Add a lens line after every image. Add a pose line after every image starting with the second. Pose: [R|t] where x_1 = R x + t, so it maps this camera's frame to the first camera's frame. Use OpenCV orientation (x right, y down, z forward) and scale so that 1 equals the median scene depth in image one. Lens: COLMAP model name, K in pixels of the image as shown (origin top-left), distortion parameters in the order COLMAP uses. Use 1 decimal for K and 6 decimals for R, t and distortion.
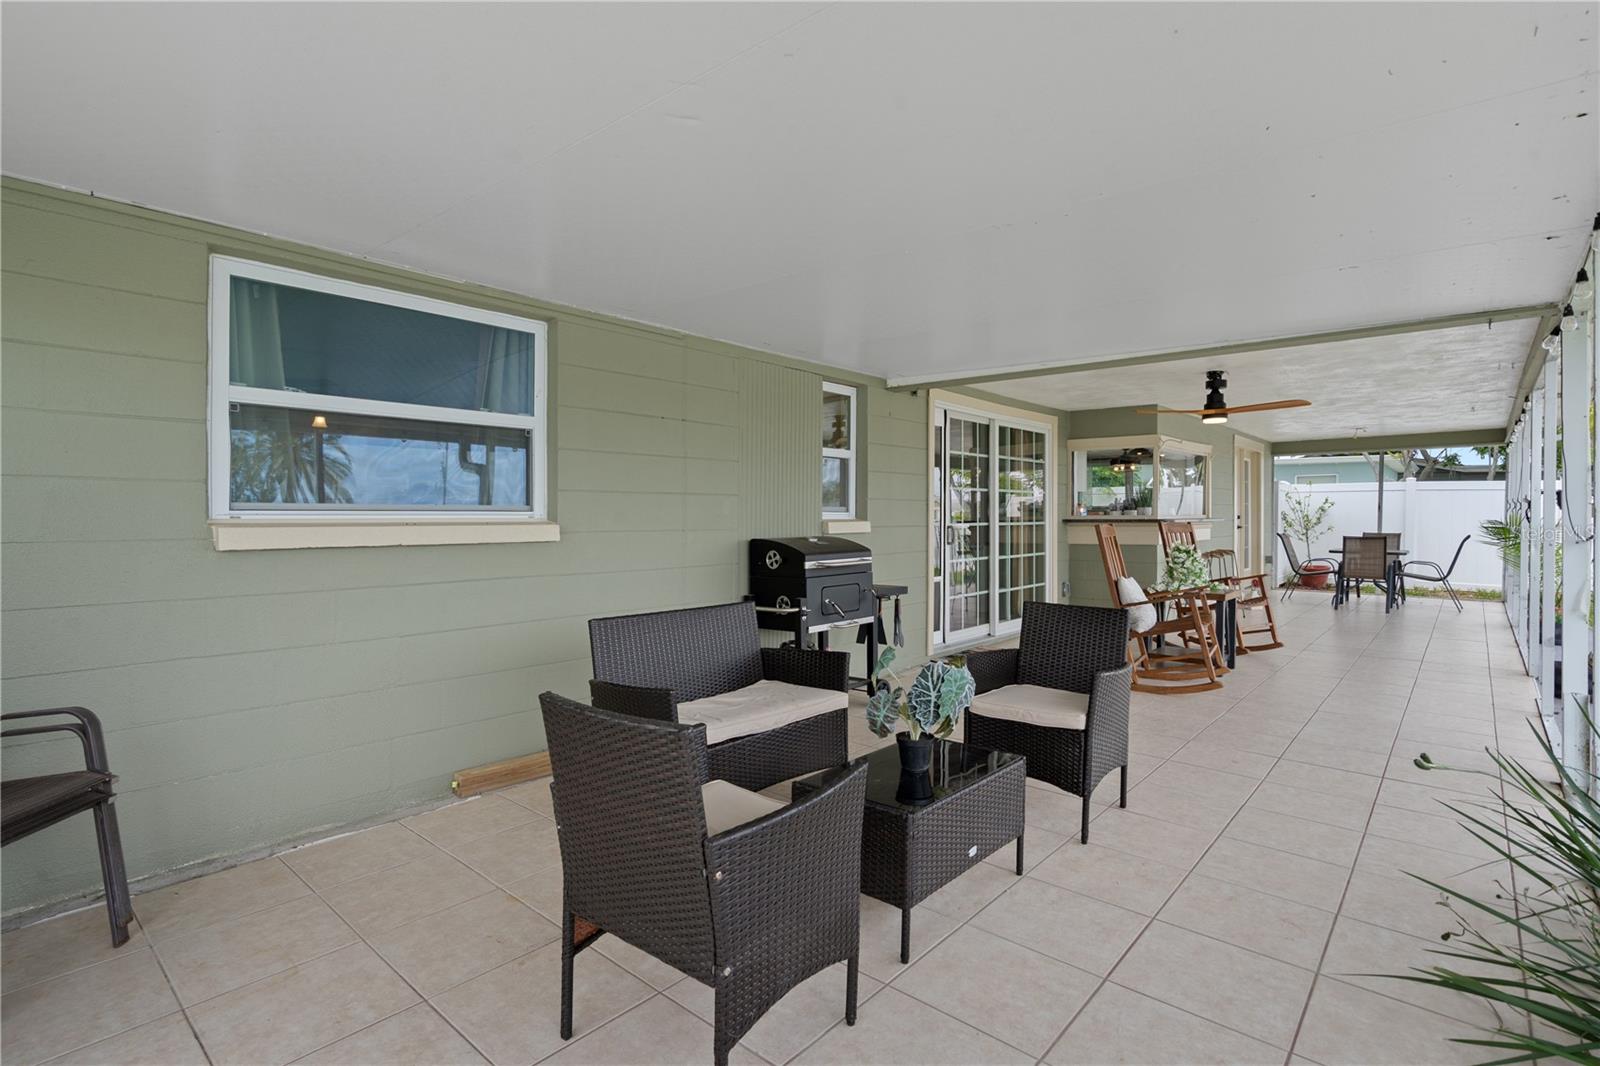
lens RADIAL K [[754.3, 0, 778.2], [0, 754.3, 523.7], [0, 0, 1]] dist [-0.000414, -0.000090]
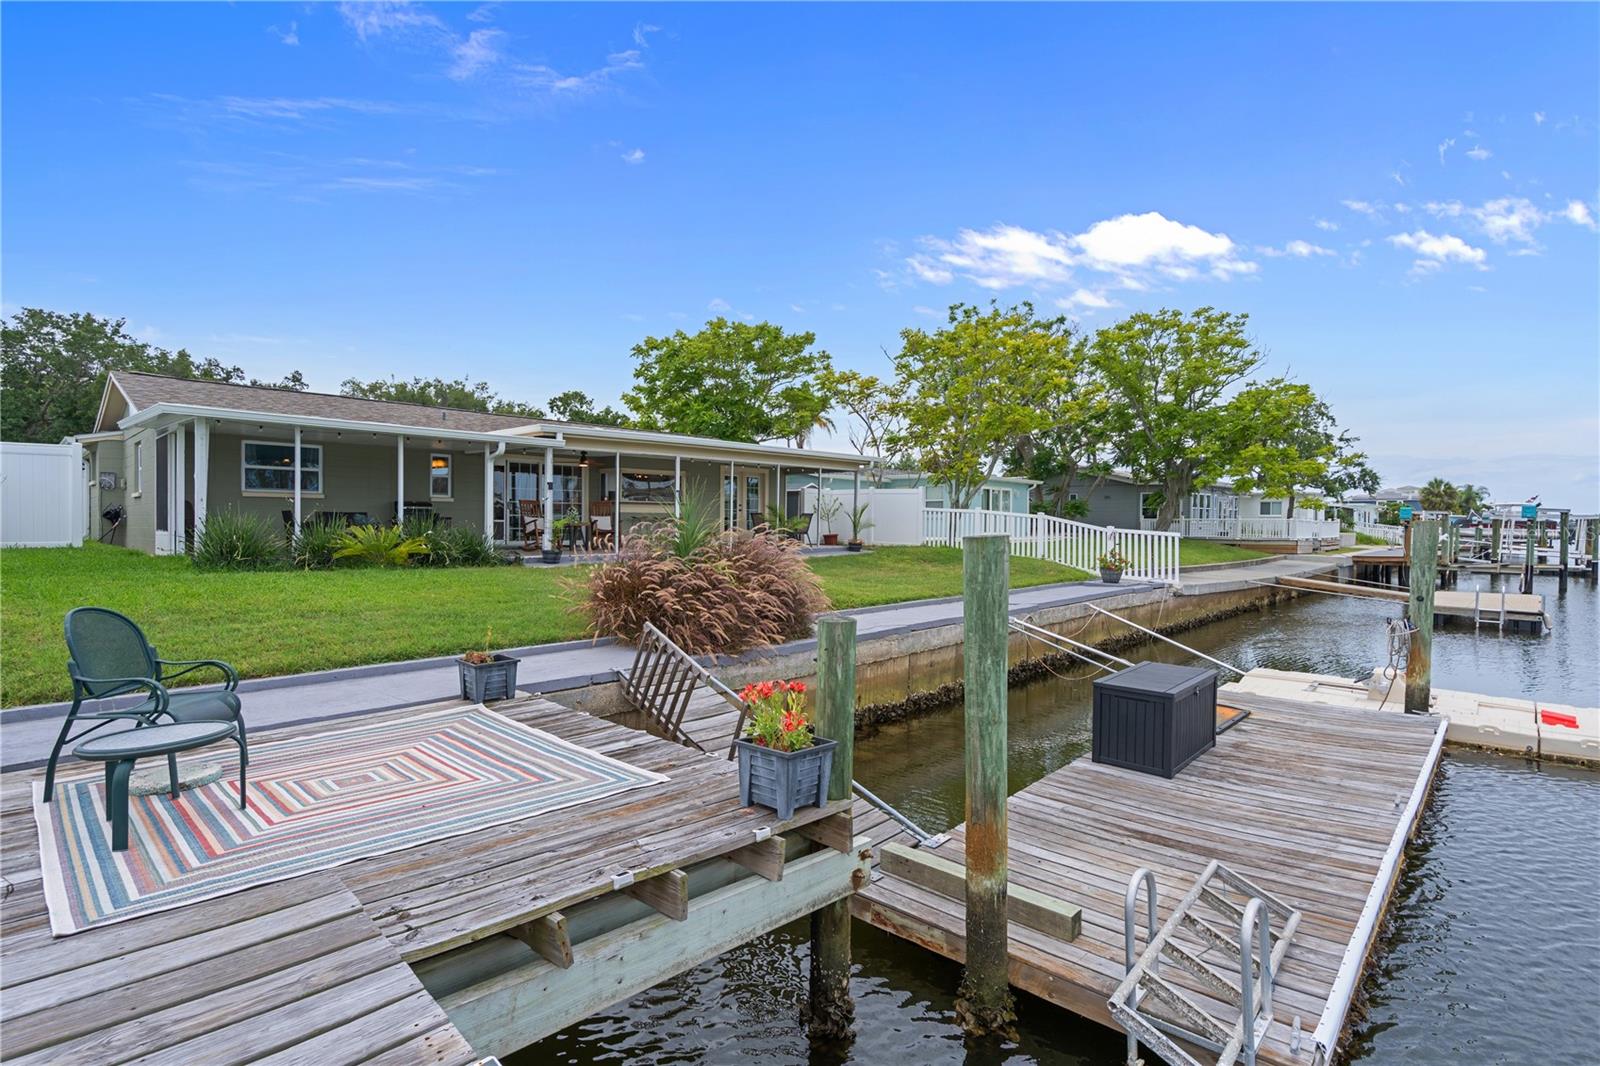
lens RADIAL K [[763.8, 0, 780.1], [0, 763.8, 545.7], [0, 0, 1]] dist [-0.000292, 0.000313]
pose [[0.999604, 0.005967, -0.027493, 2.935872], [-0.005527, 0.999856, 0.016046, 0.248720], [0.027585, -0.015888, 0.999493, -3.939559]]
